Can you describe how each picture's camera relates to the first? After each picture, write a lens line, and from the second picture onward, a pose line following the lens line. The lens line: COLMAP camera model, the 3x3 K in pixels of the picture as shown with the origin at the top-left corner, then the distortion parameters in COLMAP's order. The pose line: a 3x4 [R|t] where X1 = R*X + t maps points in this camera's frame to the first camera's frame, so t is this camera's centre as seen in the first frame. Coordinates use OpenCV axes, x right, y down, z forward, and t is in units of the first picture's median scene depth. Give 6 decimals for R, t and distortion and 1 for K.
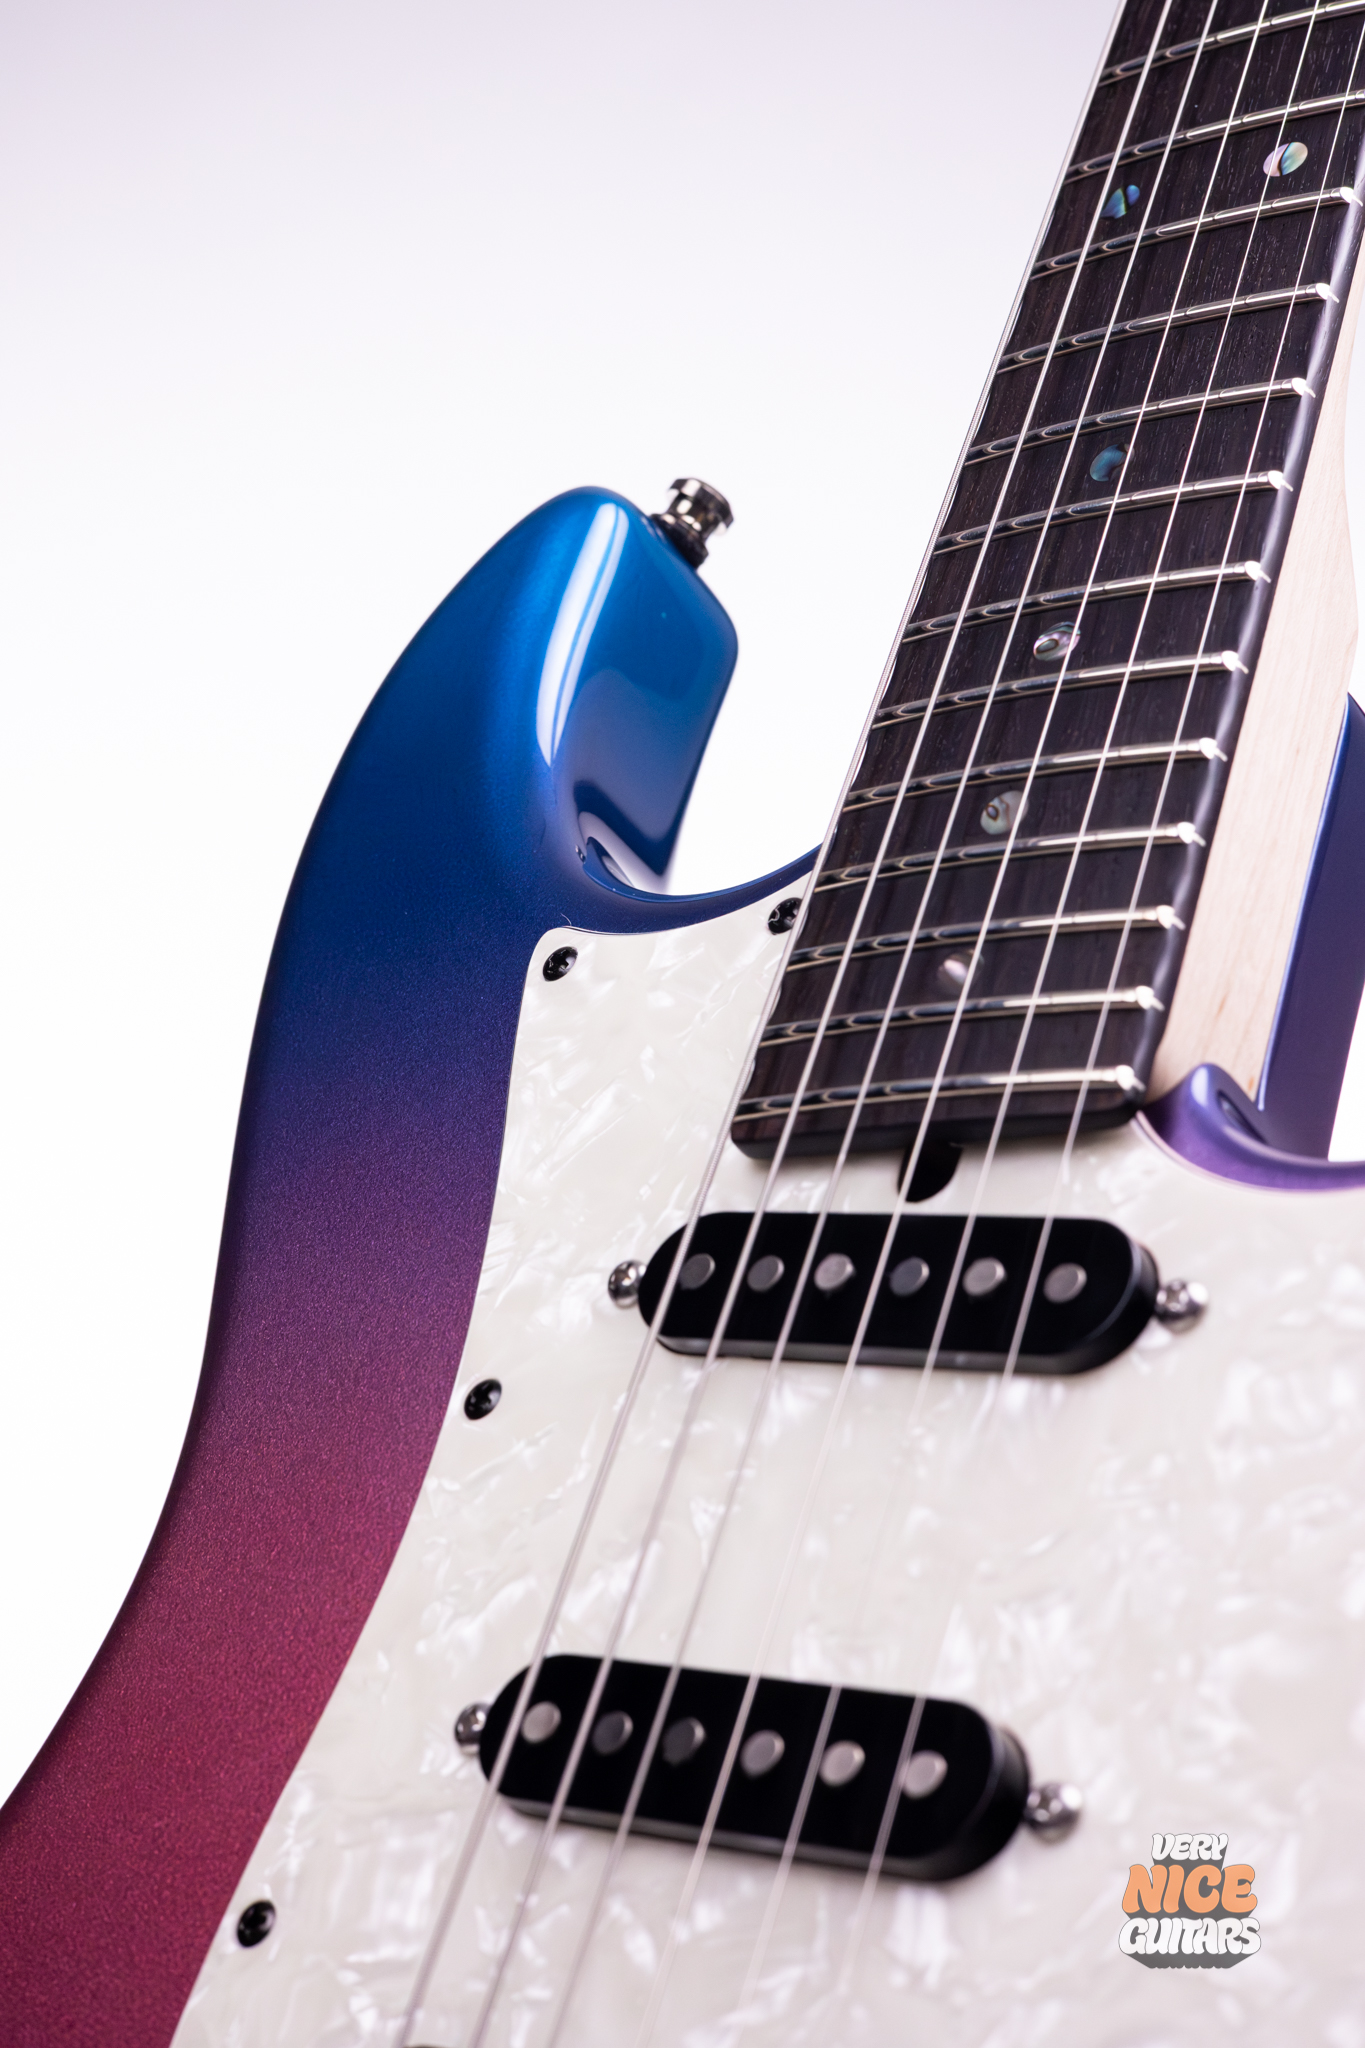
lens RADIAL K [[3352.5, 0, 682.5], [0, 3352.5, 1024.0], [0, 0, 1]] dist [-0.074717, -0.162964]
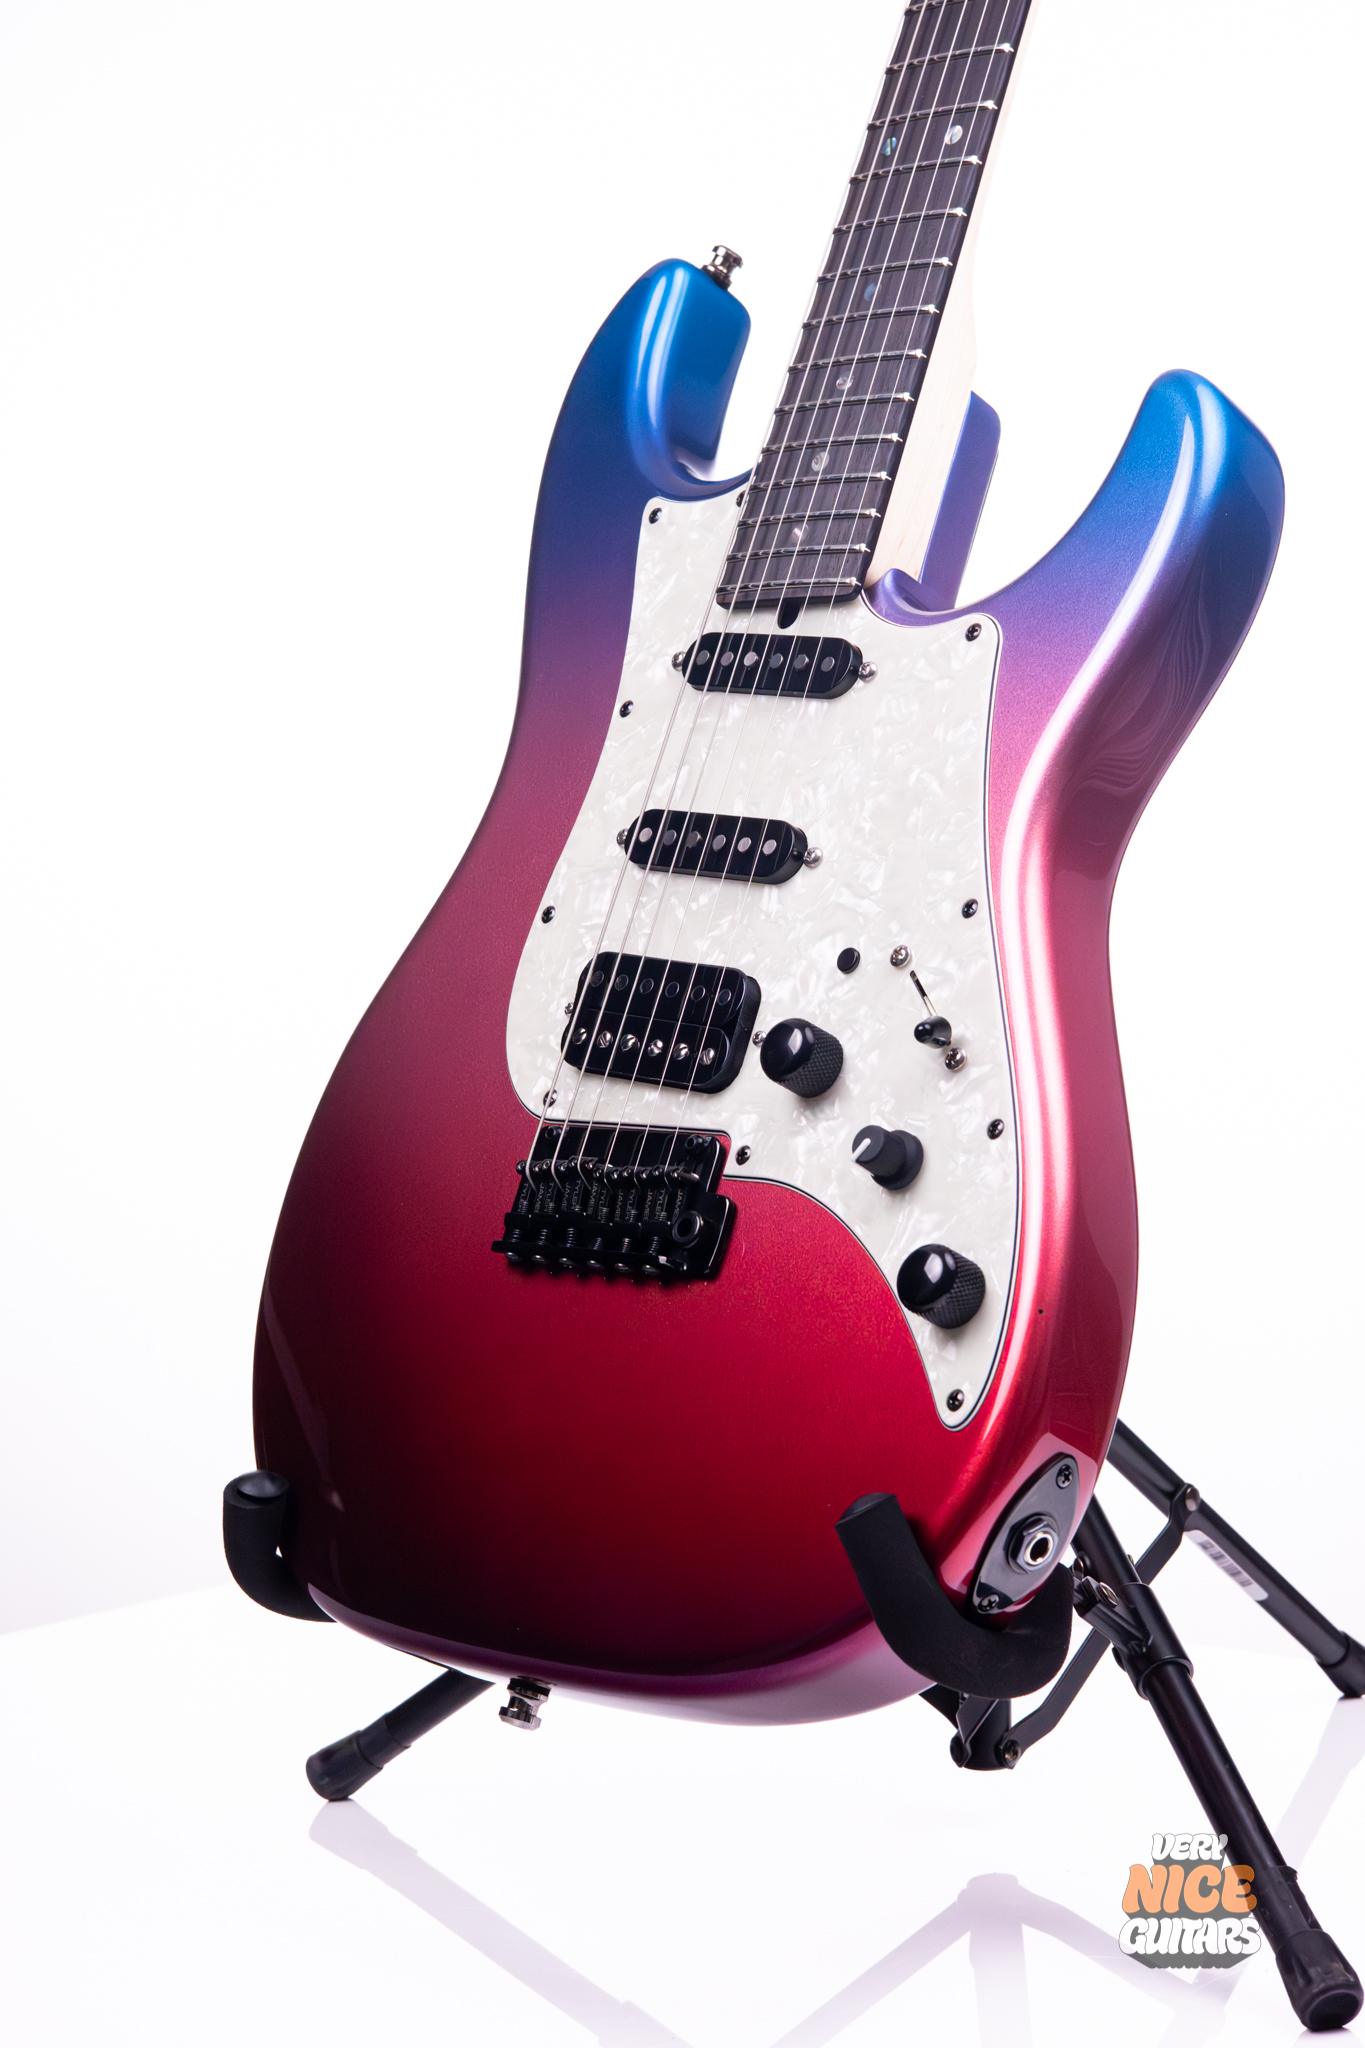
lens RADIAL K [[3828.2, 0, 682.5], [0, 3828.2, 1024.0], [0, 0, 1]] dist [-0.030640, -2.377730]
pose [[0.990611, -0.039855, -0.130776, 0.365285], [0.071851, 0.965578, 0.249992, -0.392715], [0.116311, -0.257041, 0.959376, -1.899010]]
